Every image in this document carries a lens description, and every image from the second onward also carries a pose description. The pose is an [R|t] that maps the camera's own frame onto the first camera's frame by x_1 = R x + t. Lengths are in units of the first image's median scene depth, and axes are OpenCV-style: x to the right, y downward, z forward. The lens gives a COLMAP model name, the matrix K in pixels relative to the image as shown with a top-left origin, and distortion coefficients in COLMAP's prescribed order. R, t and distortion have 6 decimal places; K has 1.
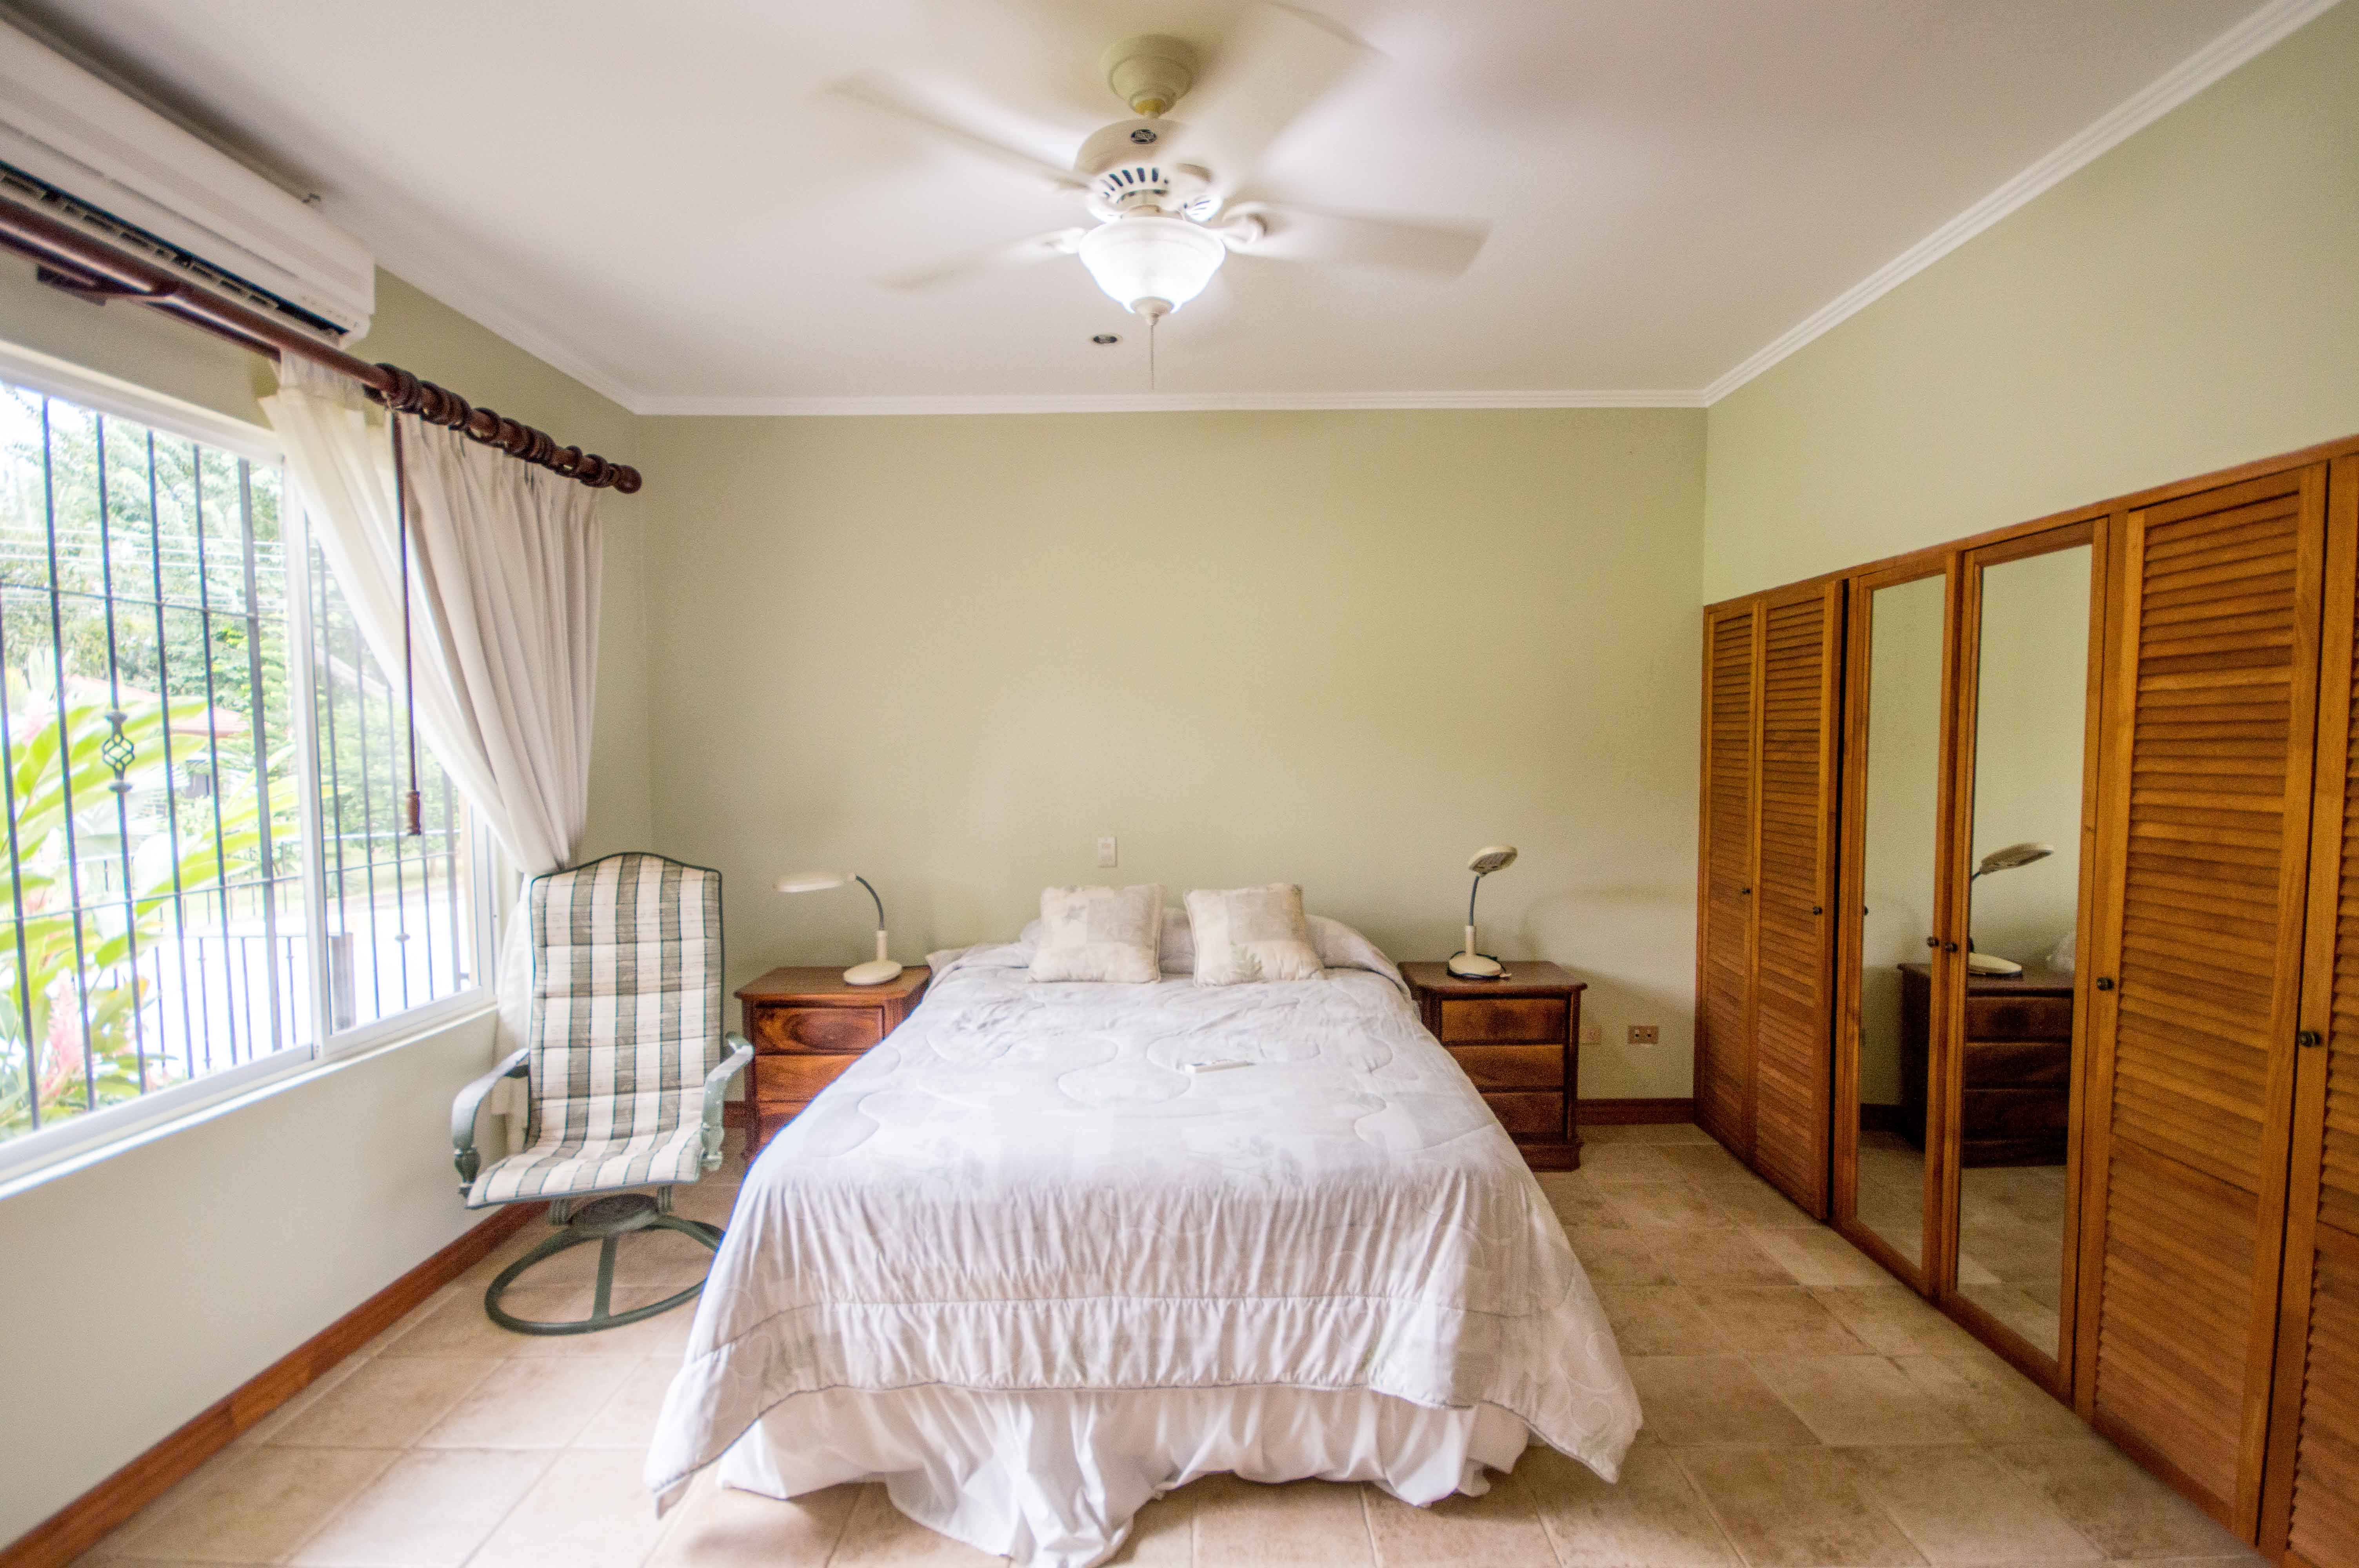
lens RADIAL K [[1053.9, 0, 1183.8], [0, 1053.9, 800.6], [0, 0, 1]] dist [0.003563, -0.005714]
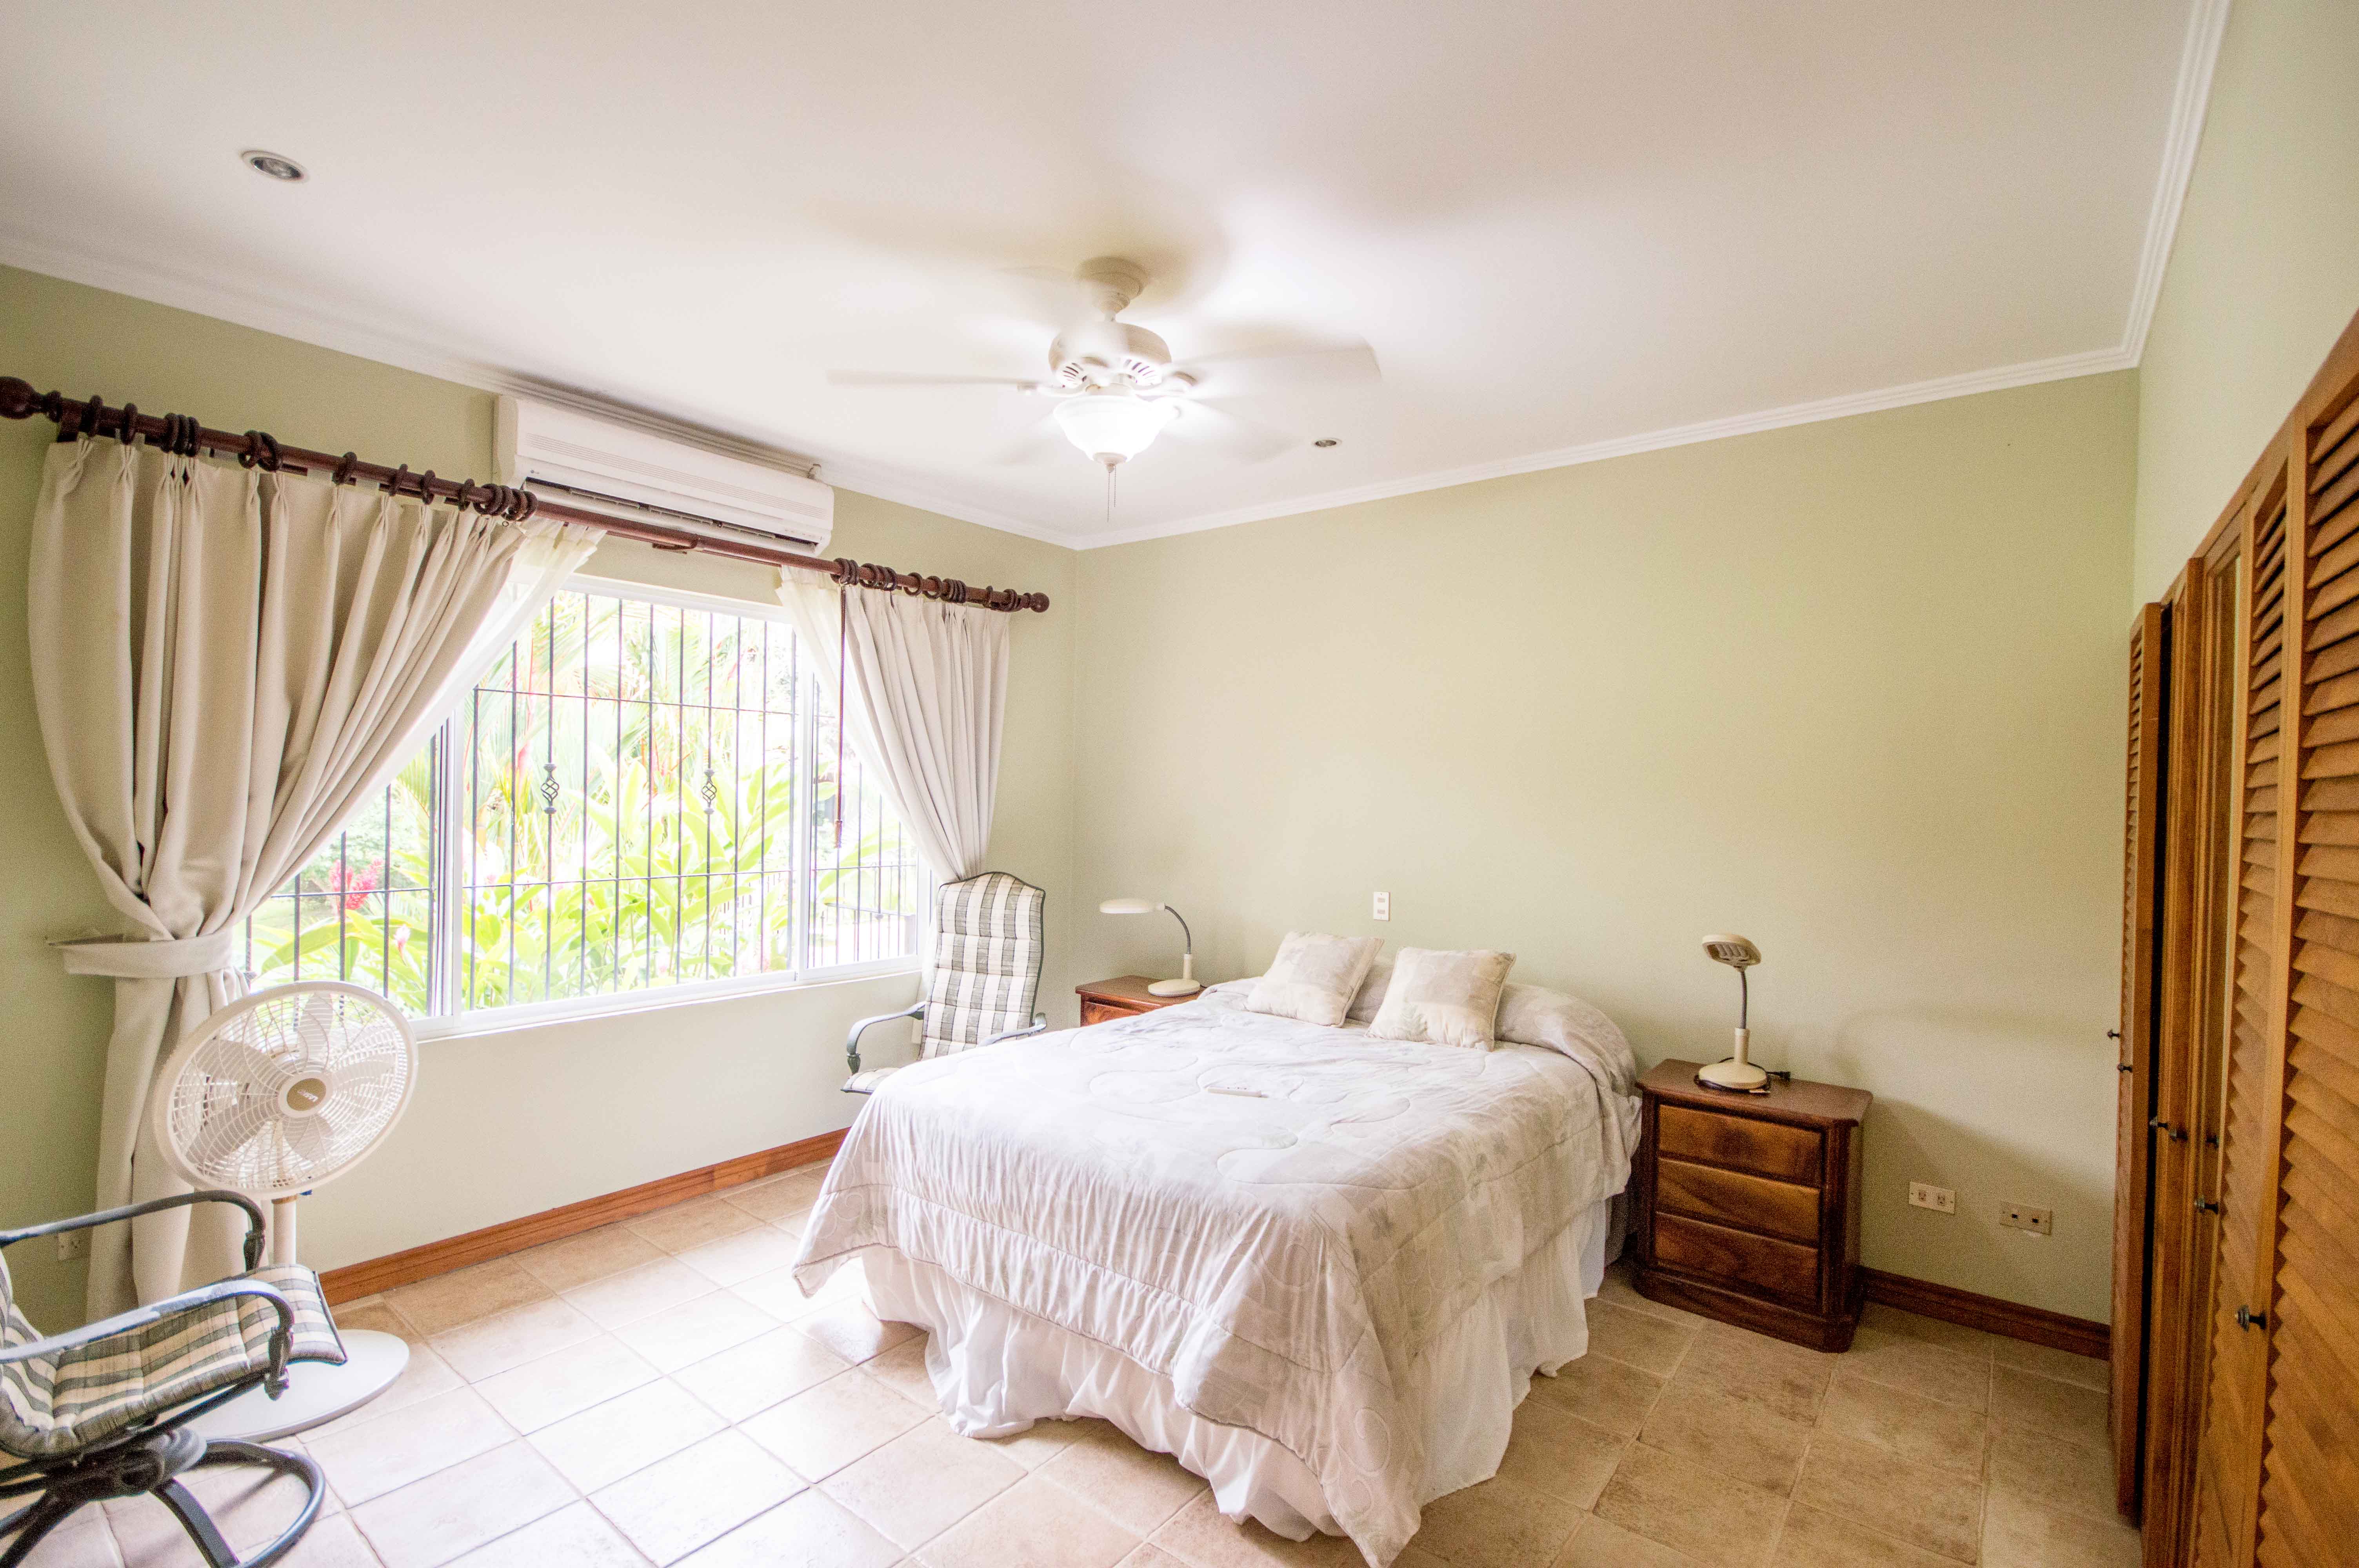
lens RADIAL K [[1053.9, 0, 1188.9], [0, 1053.9, 799.0], [0, 0, 1]] dist [0.003563, -0.005714]
pose [[0.788120, 0.024622, -0.615029, 0.703264], [-0.057107, 0.997815, -0.033233, -0.020004], [0.612867, 0.061314, 0.787804, 0.070808]]
